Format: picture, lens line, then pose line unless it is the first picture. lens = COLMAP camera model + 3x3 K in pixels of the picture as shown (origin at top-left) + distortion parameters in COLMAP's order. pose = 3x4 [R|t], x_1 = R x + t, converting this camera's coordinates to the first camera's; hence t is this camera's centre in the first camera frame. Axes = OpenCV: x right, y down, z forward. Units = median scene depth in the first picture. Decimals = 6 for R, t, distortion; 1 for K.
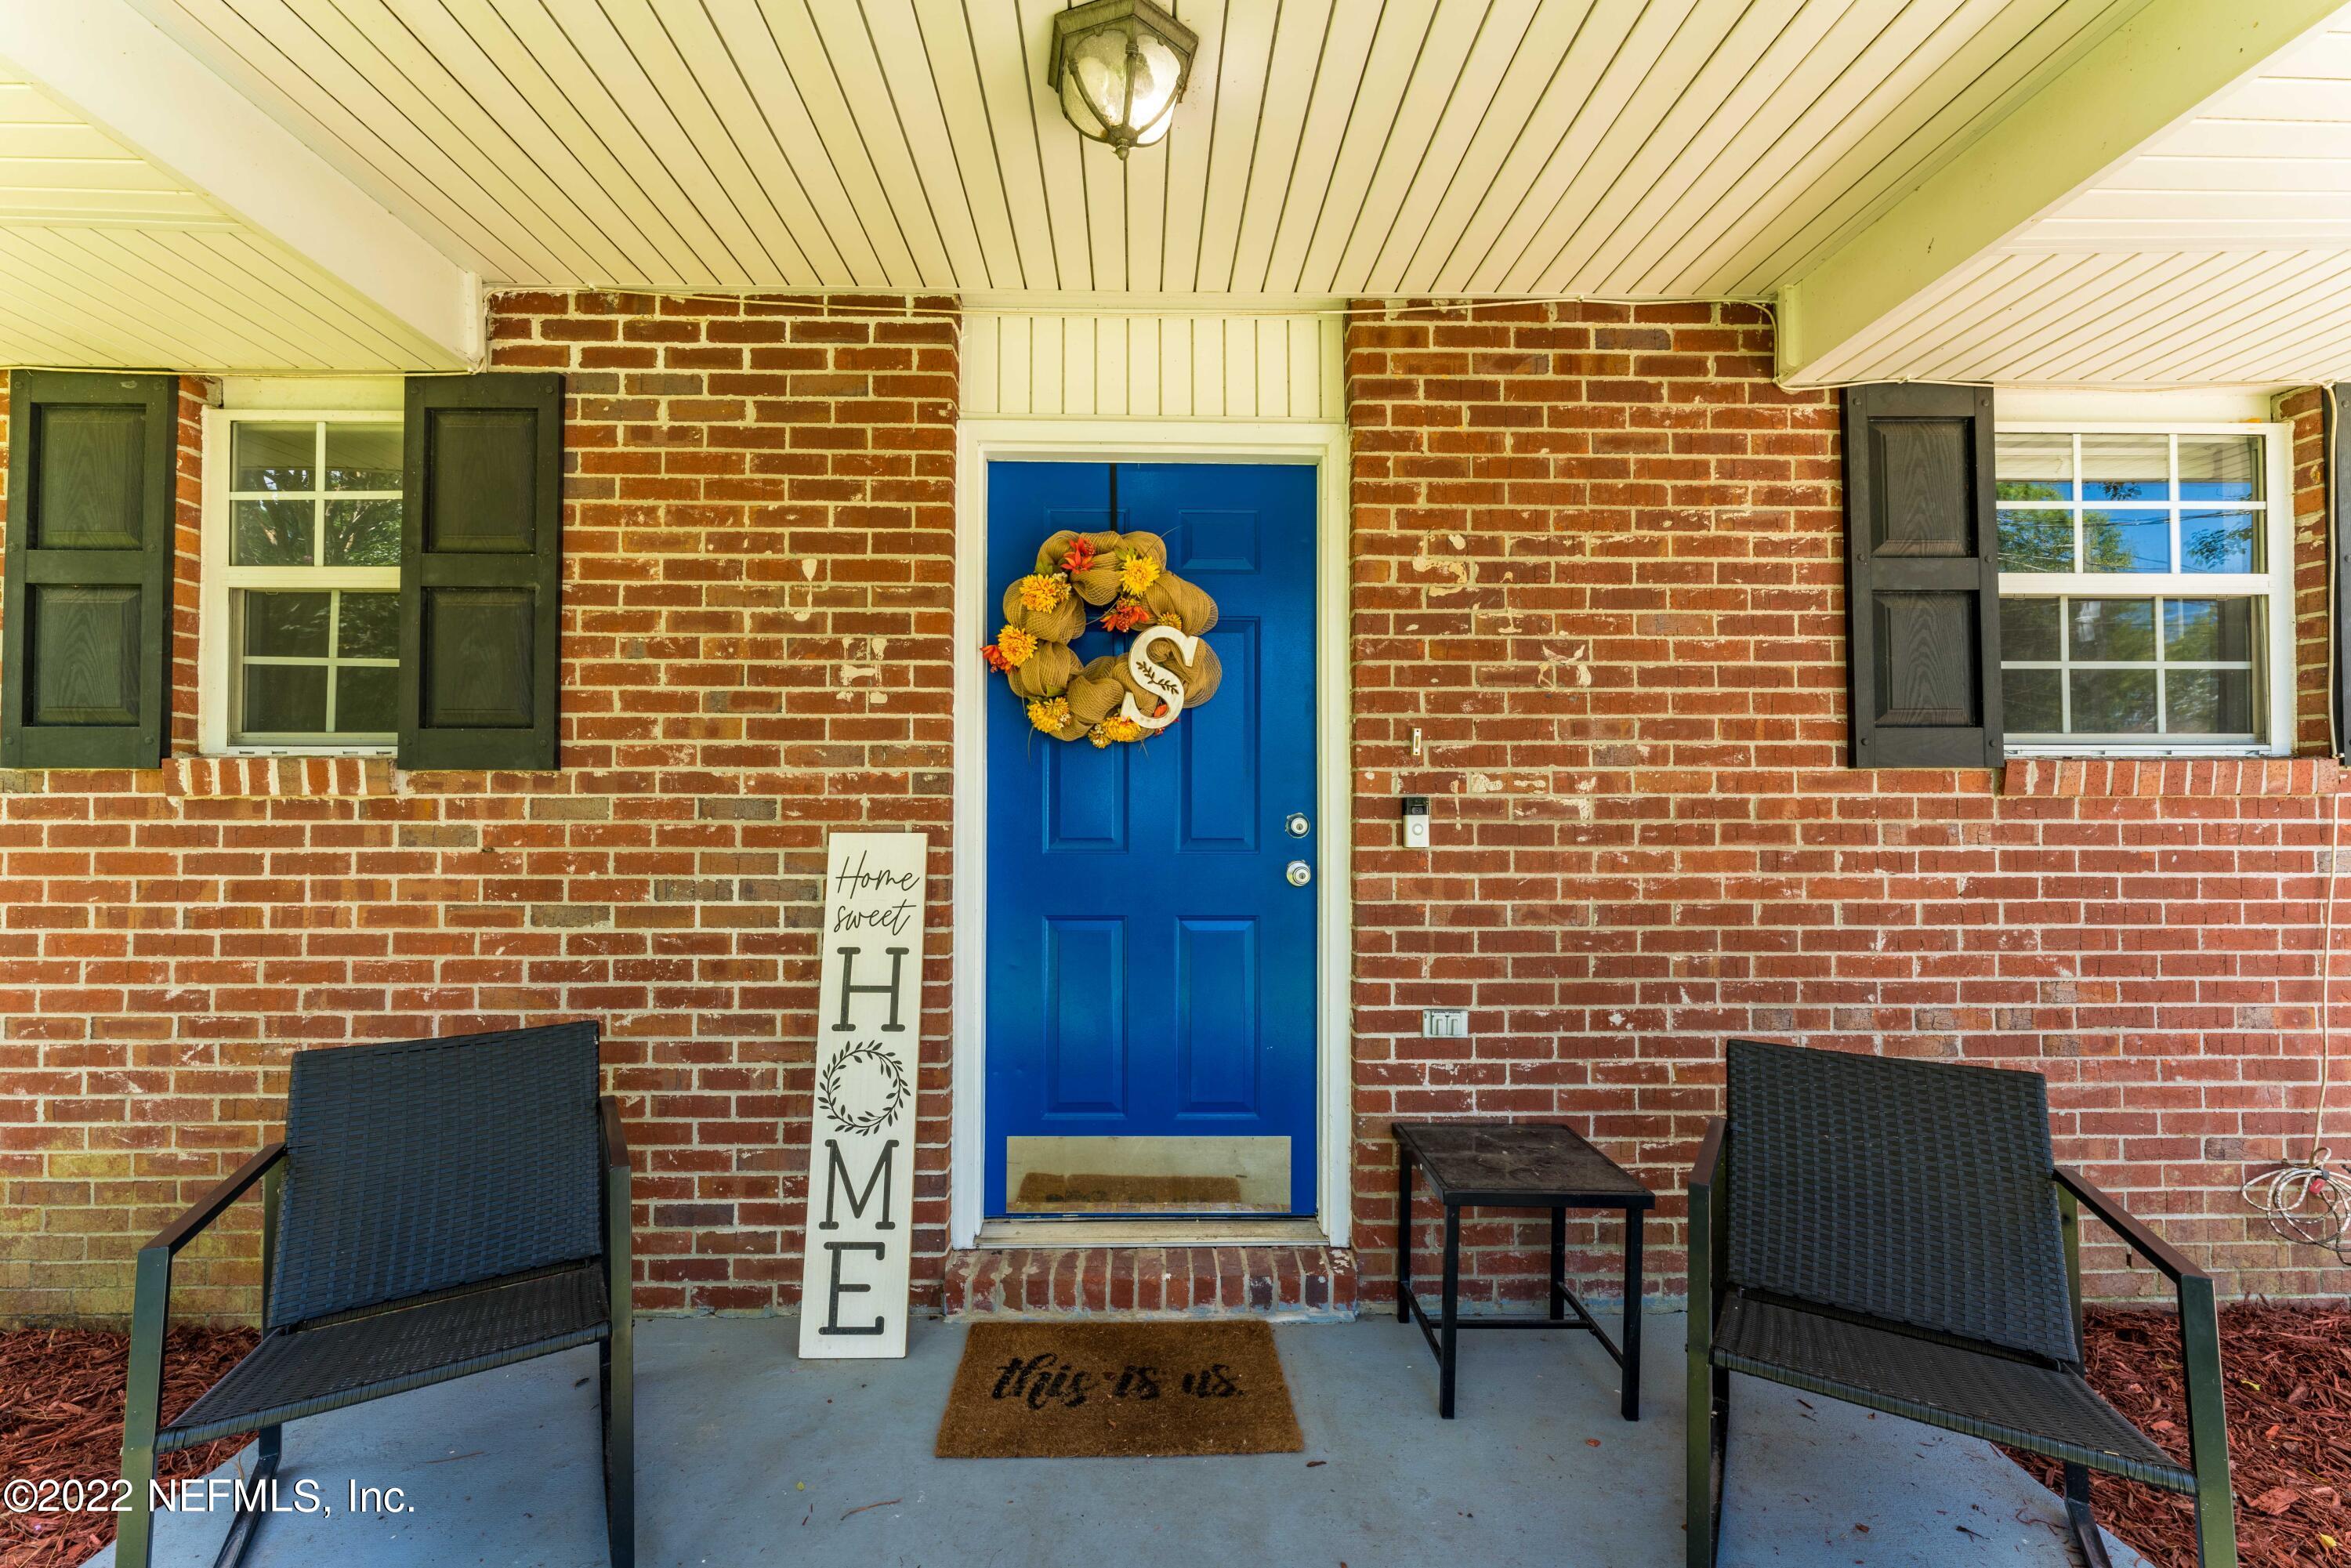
lens RADIAL K [[997.2, 0, 1176.1], [0, 997.2, 695.7], [0, 0, 1]] dist [-0.001009, 0.000069]
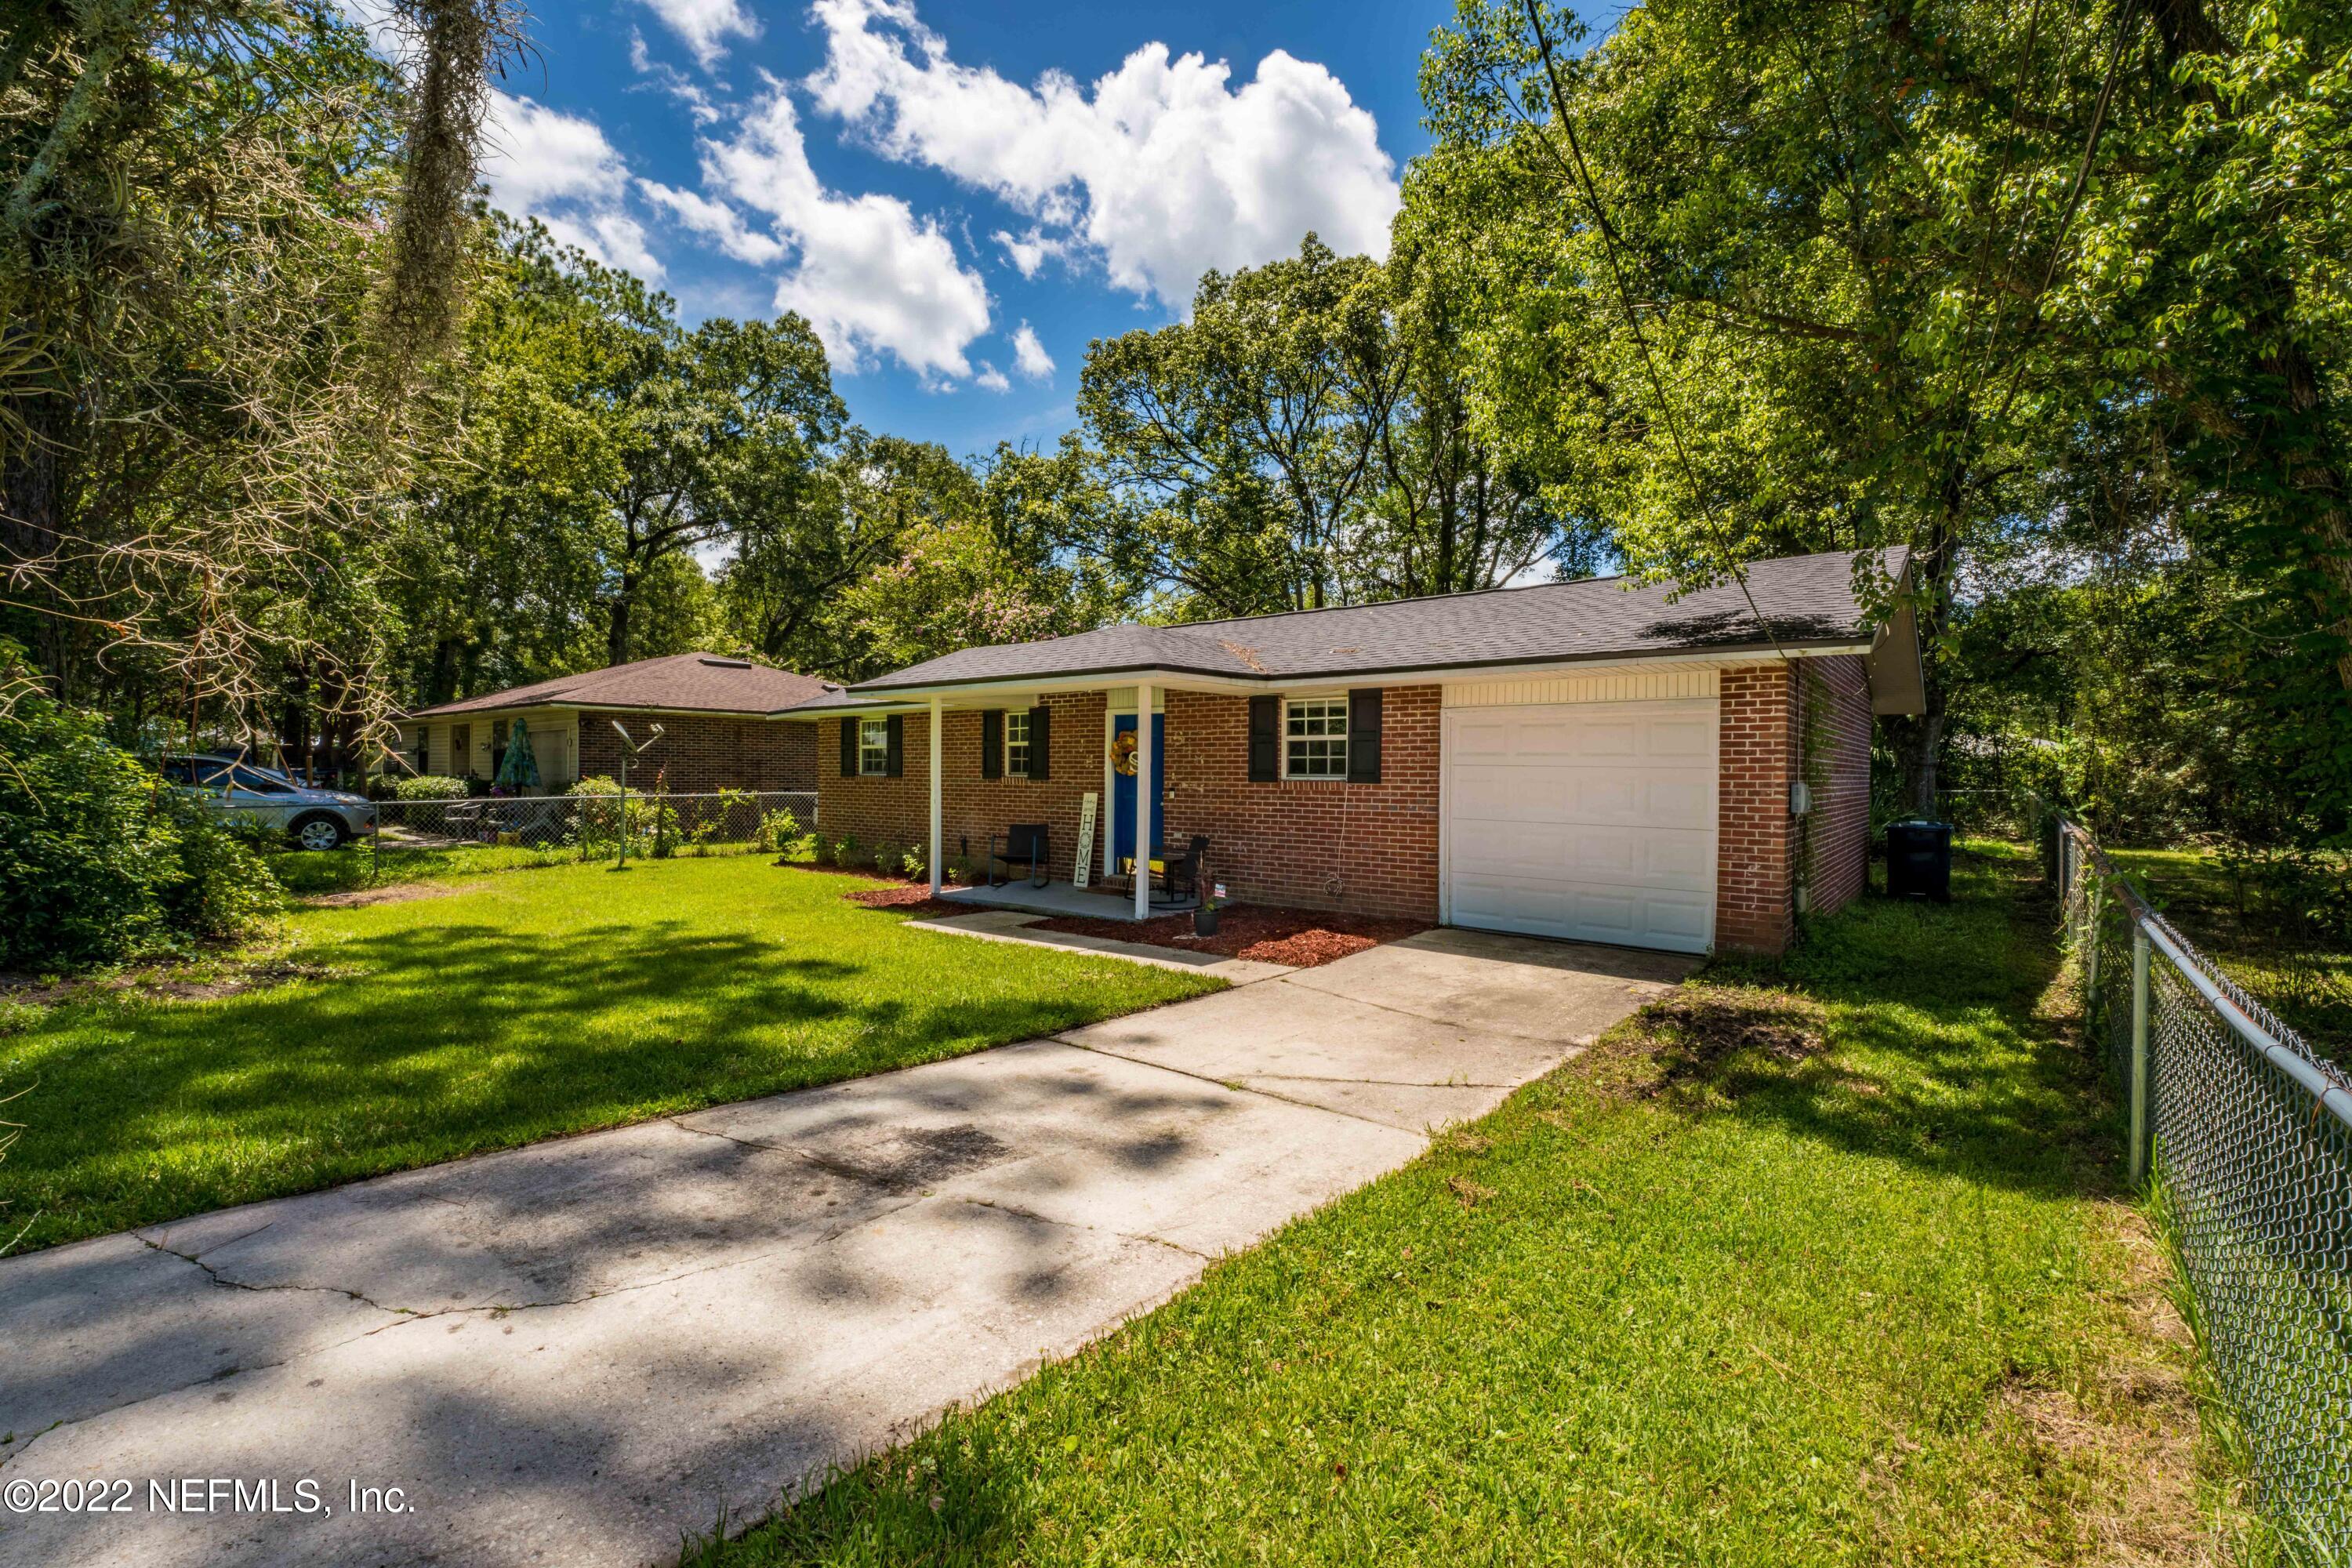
lens RADIAL K [[997.6, 0, 1186.4], [0, 997.6, 781.5], [0, 0, 1]] dist [-0.001009, 0.000069]
pose [[0.771432, 0.009452, -0.636241, 3.306388], [0.003794, 0.999804, 0.019453, -0.018558], [0.636300, -0.017421, 0.771245, -2.621736]]
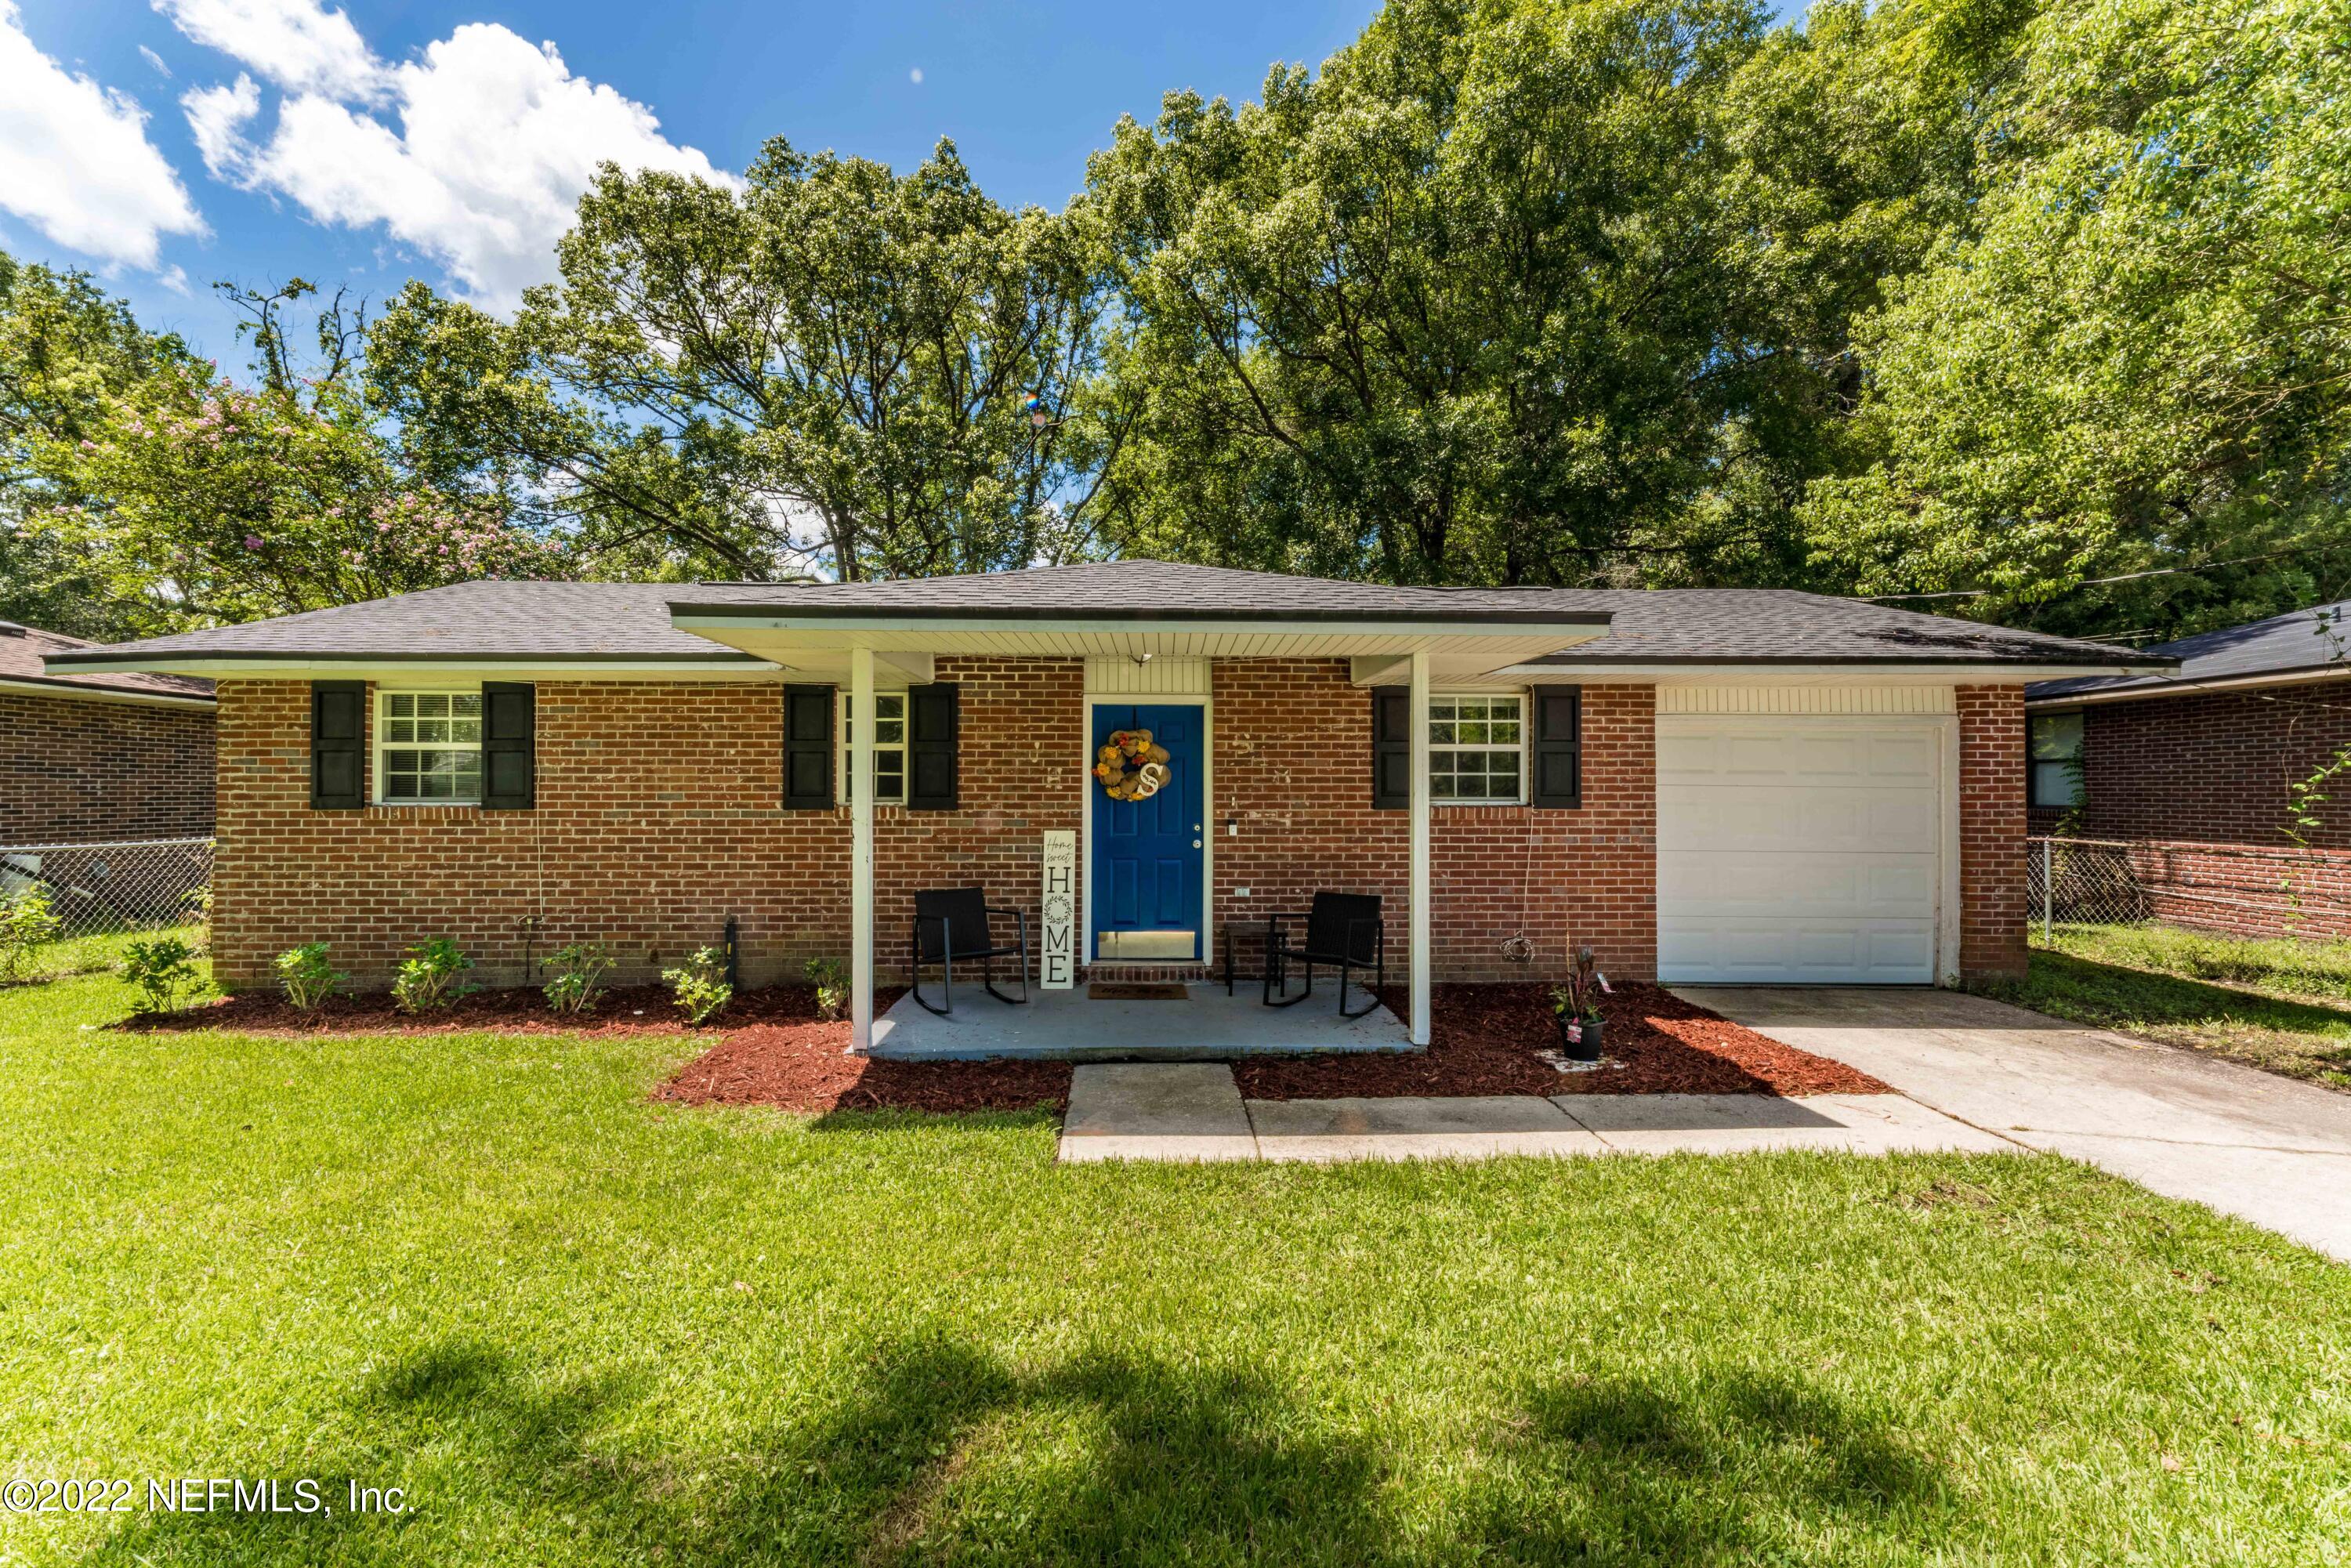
lens RADIAL K [[955.0, 0, 1170.6], [0, 955.0, 778.6], [0, 0, 1]] dist [-0.000821, -0.000216]
pose [[0.999930, -0.000637, 0.011839, 0.011721], [0.000518, 0.999949, 0.010114, -0.053690], [-0.011845, -0.010107, 0.999879, -1.951883]]
